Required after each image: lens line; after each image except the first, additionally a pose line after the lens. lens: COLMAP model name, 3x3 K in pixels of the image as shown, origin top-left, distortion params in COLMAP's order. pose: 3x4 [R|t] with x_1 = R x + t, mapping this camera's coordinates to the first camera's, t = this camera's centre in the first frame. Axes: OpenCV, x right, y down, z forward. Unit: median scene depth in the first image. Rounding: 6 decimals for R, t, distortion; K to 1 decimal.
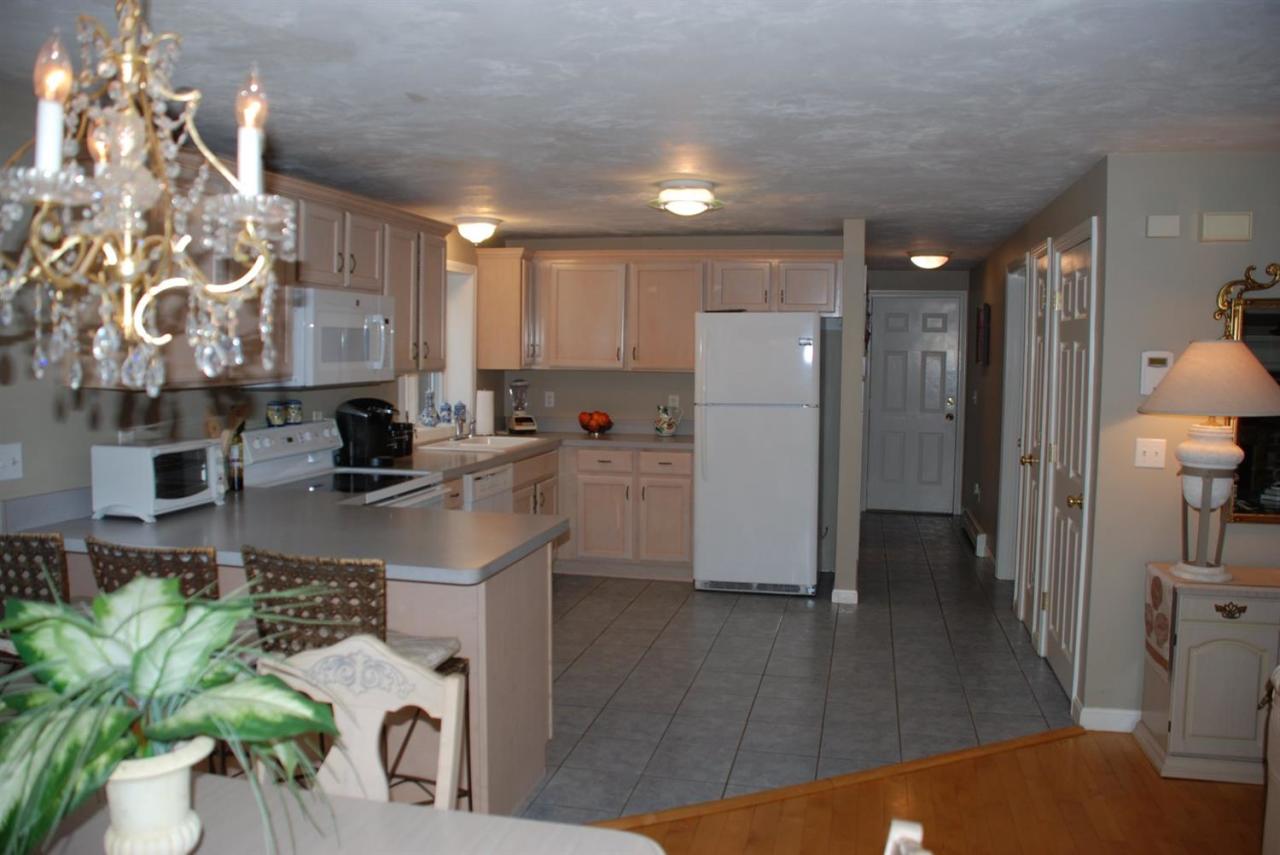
lens RADIAL K [[1021.9, 0, 644.6], [0, 1021.9, 429.6], [0, 0, 1]] dist [-0.097862, 0.041252]
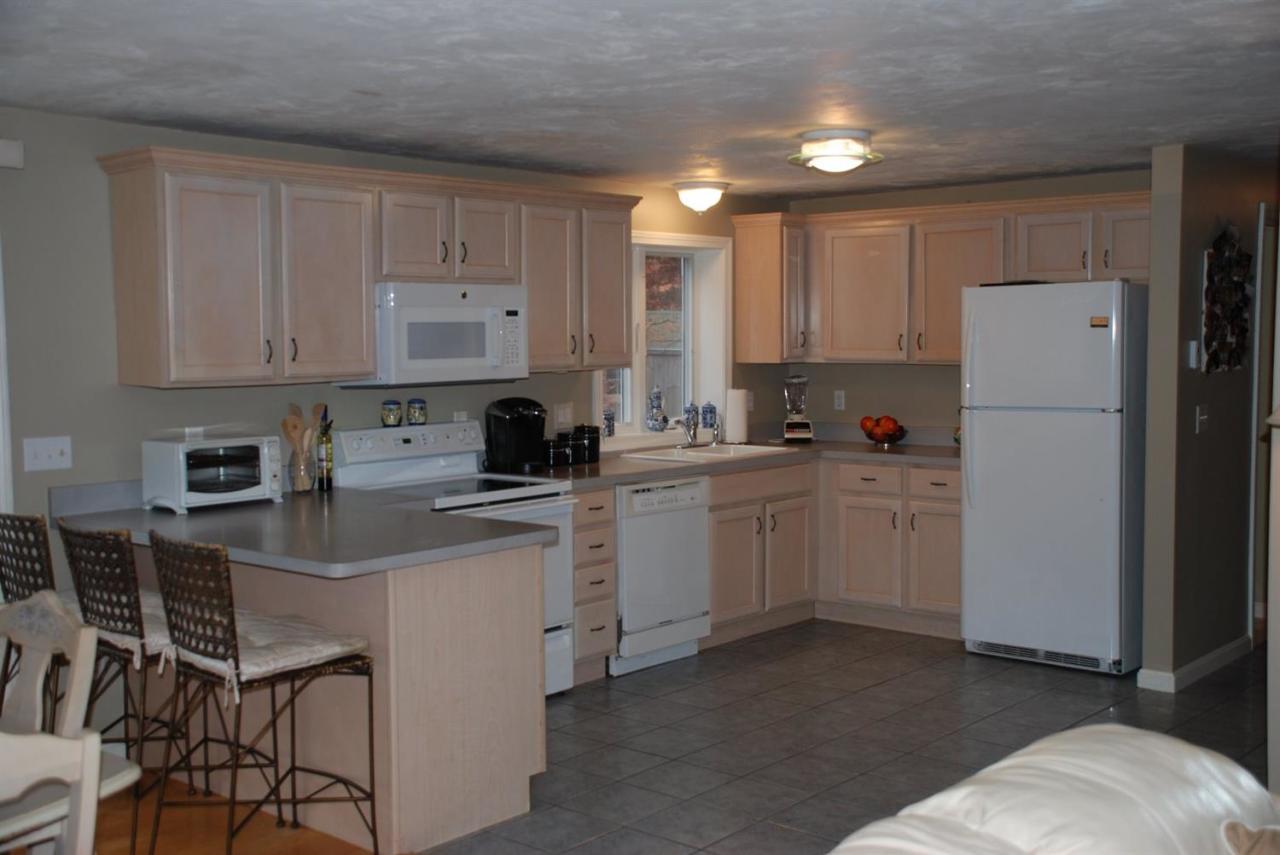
lens RADIAL K [[1435.3, 0, 644.6], [0, 1435.3, 418.0], [0, 0, 1]] dist [0.088861, 0.000000]
pose [[0.884489, 0.009116, -0.466472, 0.349231], [-0.017556, 0.999751, -0.013752, 0.002421], [0.466231, 0.020353, 0.884429, -0.064949]]
